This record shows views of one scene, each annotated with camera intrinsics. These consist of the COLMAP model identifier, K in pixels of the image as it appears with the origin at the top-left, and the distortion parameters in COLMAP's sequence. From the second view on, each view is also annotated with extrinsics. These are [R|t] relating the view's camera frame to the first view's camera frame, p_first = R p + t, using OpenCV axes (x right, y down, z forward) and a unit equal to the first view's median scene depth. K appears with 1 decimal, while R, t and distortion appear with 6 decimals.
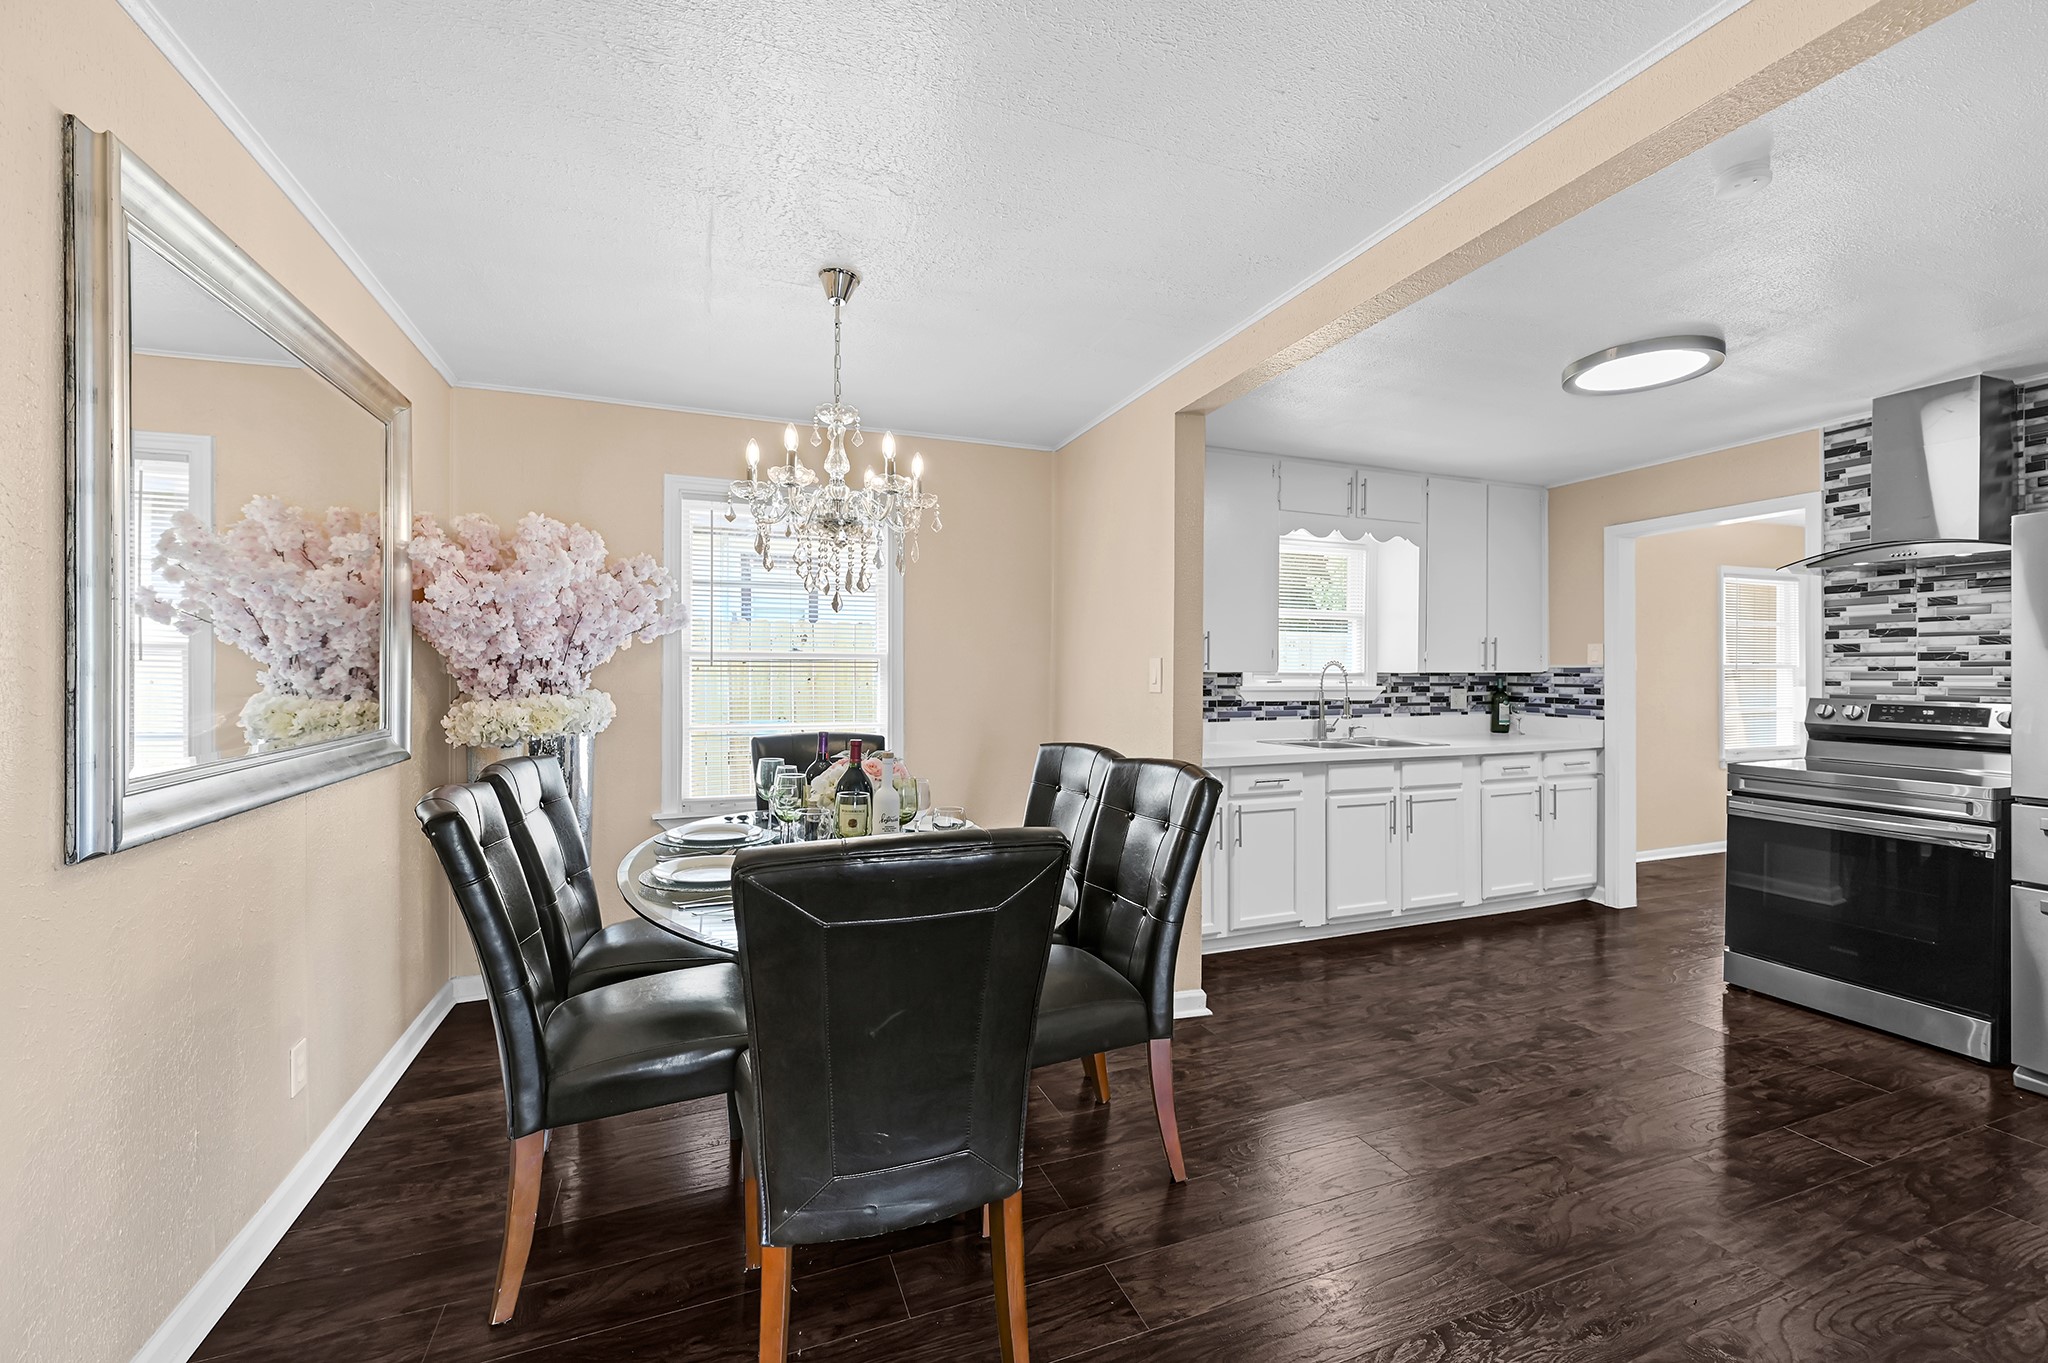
lens RADIAL K [[838.9, 0, 1029.9], [0, 838.9, 675.4], [0, 0, 1]] dist [-0.001492, 0.000248]
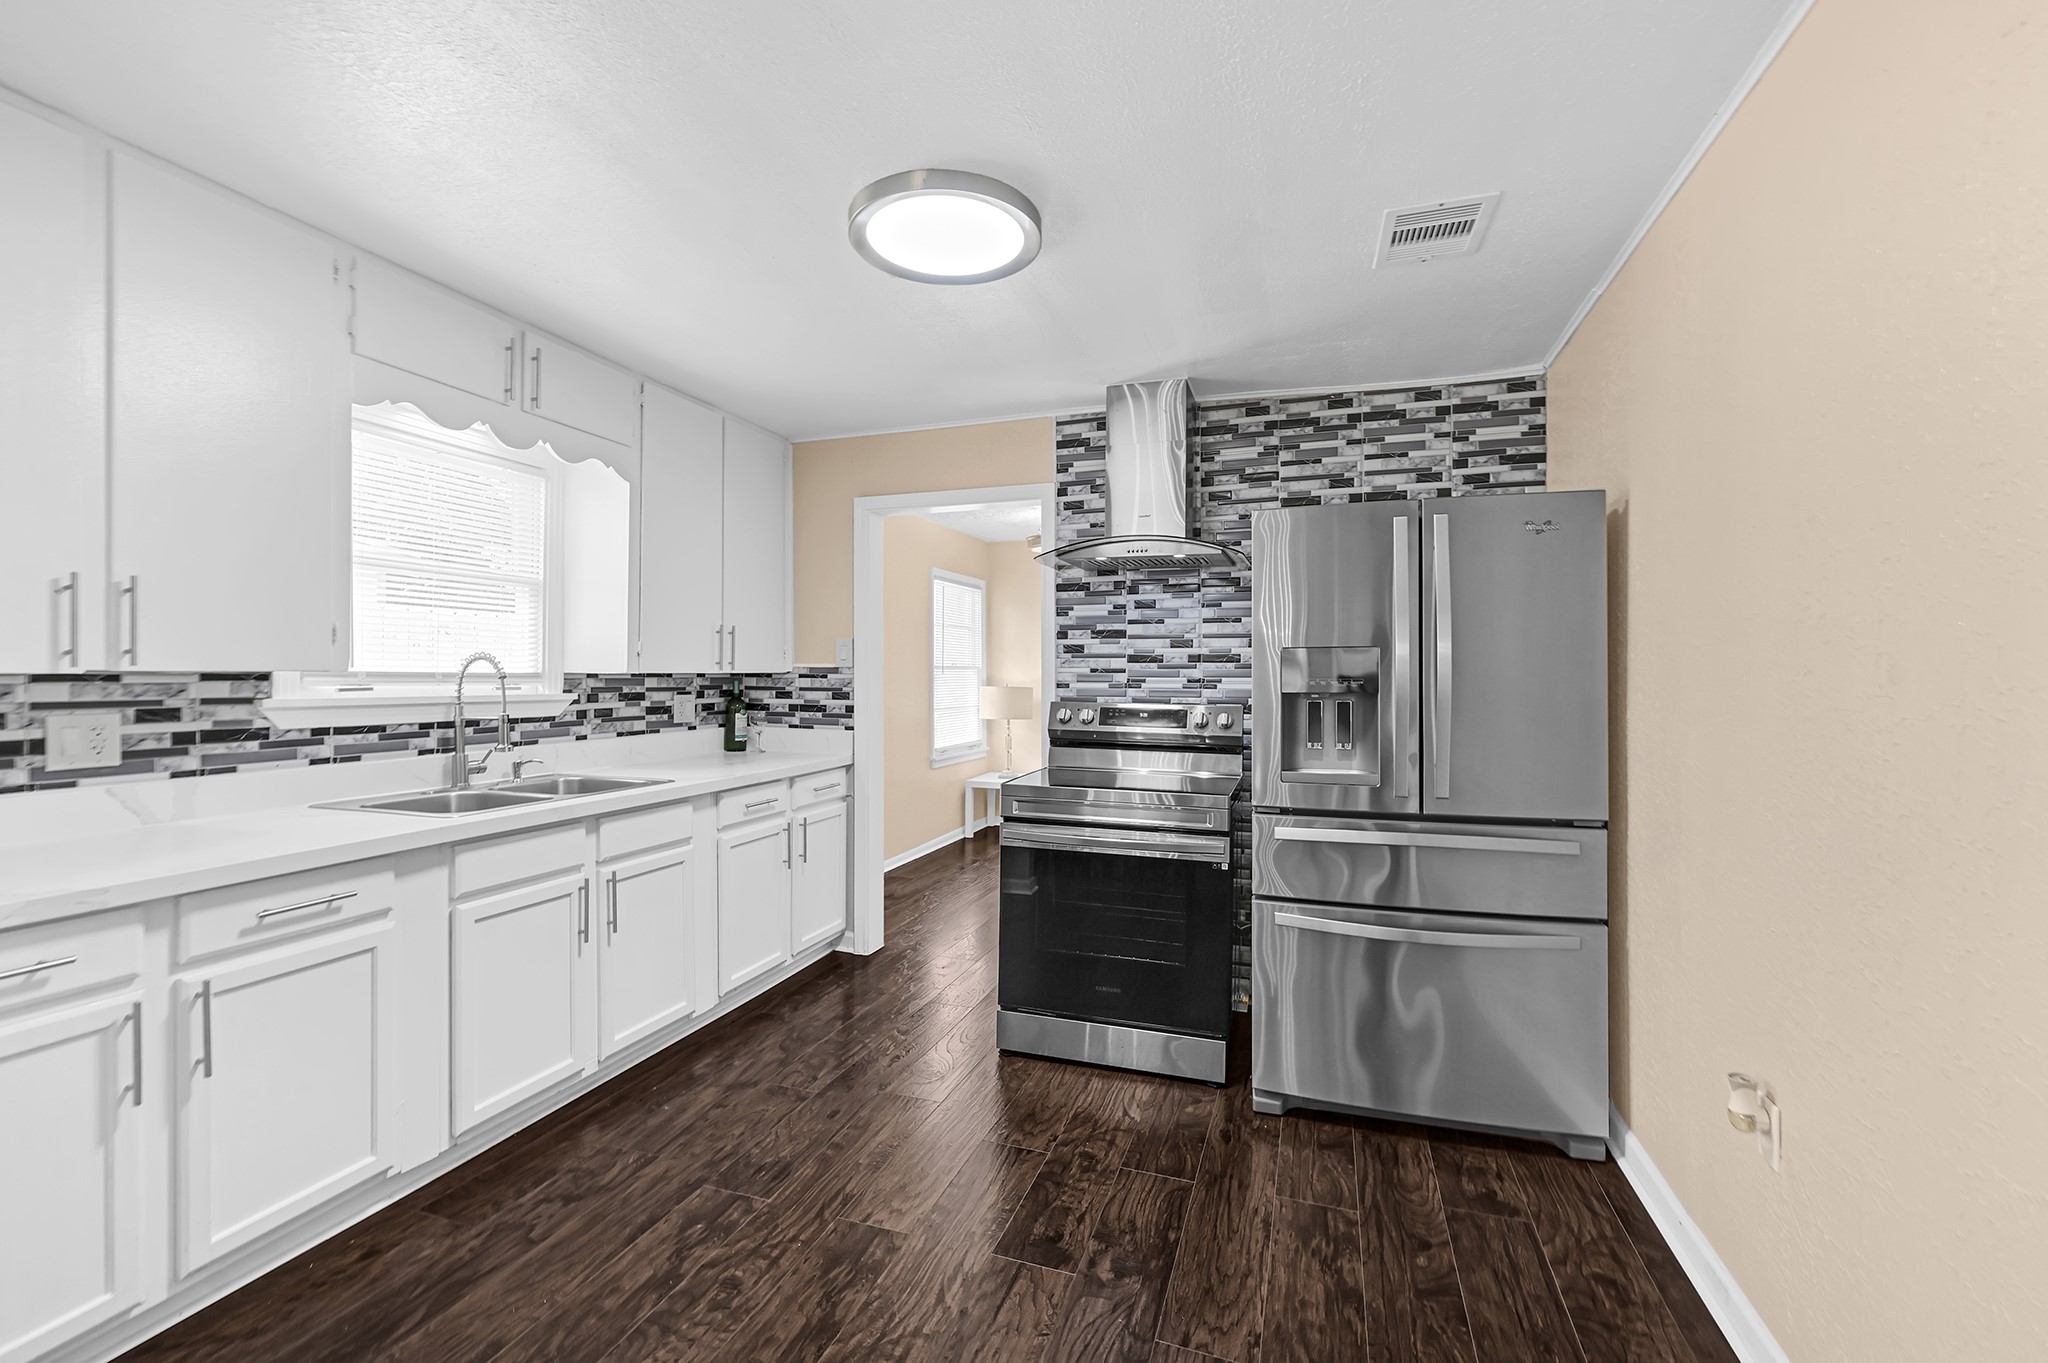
lens RADIAL K [[838.9, 0, 1024.7], [0, 838.9, 677.7], [0, 0, 1]] dist [-0.001492, 0.000248]
pose [[0.647037, -0.001794, 0.762457, 0.194242], [-0.001312, 0.999993, 0.003467, -0.002645], [-0.762457, -0.003243, 0.647030, 0.400744]]
